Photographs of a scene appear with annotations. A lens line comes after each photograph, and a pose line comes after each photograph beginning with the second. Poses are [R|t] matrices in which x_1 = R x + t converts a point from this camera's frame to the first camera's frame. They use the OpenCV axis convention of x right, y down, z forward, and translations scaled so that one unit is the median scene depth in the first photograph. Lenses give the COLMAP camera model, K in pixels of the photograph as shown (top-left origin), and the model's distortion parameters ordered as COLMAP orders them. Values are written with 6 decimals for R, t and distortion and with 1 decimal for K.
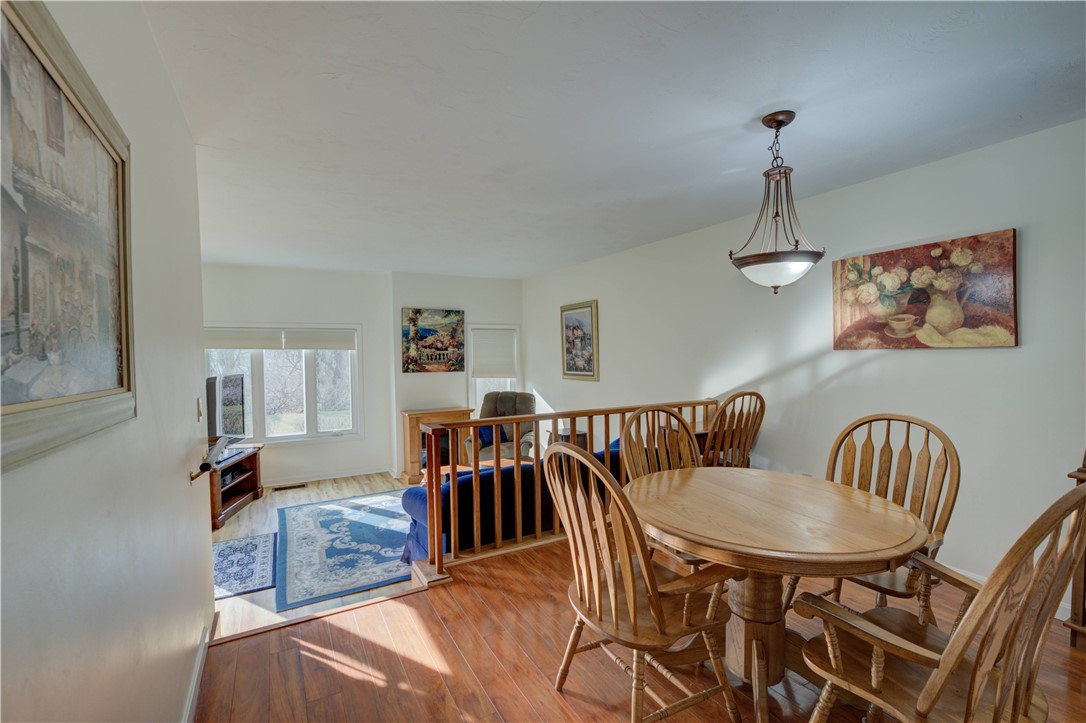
lens RADIAL K [[495.2, 0, 541.5], [0, 495.2, 360.8], [0, 0, 1]] dist [-0.004107, -0.001564]
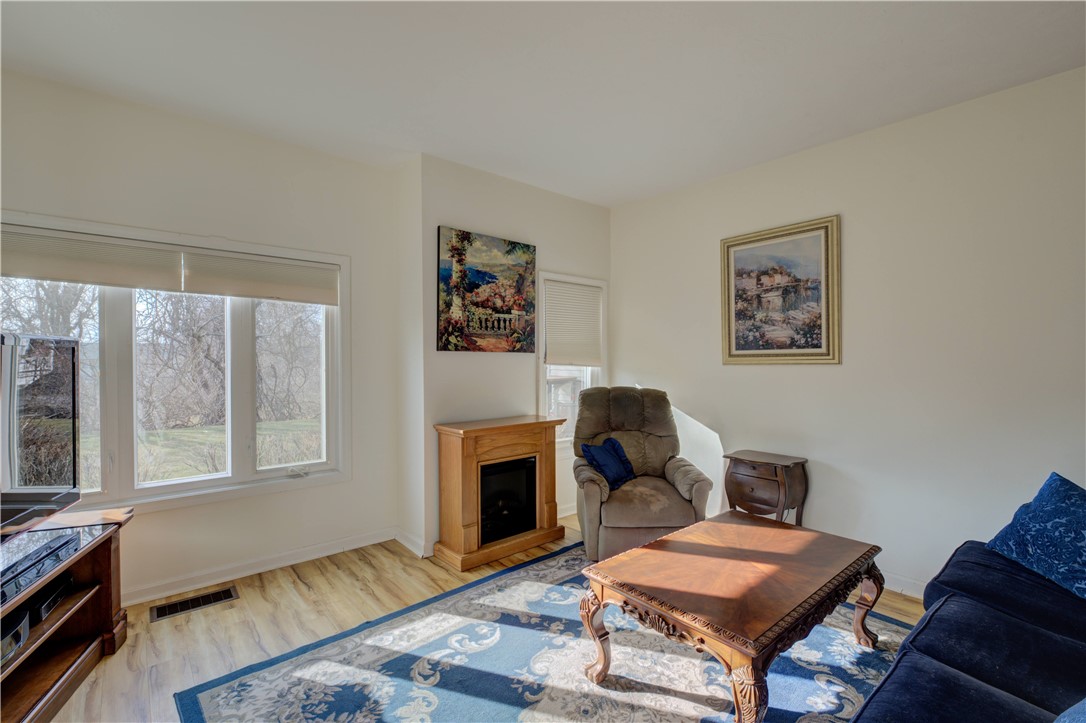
lens RADIAL K [[495.2, 0, 545.5], [0, 495.2, 360.5], [0, 0, 1]] dist [-0.004107, -0.001564]
pose [[0.978630, 0.010113, 0.205382, -0.275294], [-0.006432, 0.999807, -0.018582, 0.043106], [-0.205530, 0.016864, 0.978505, 0.466760]]
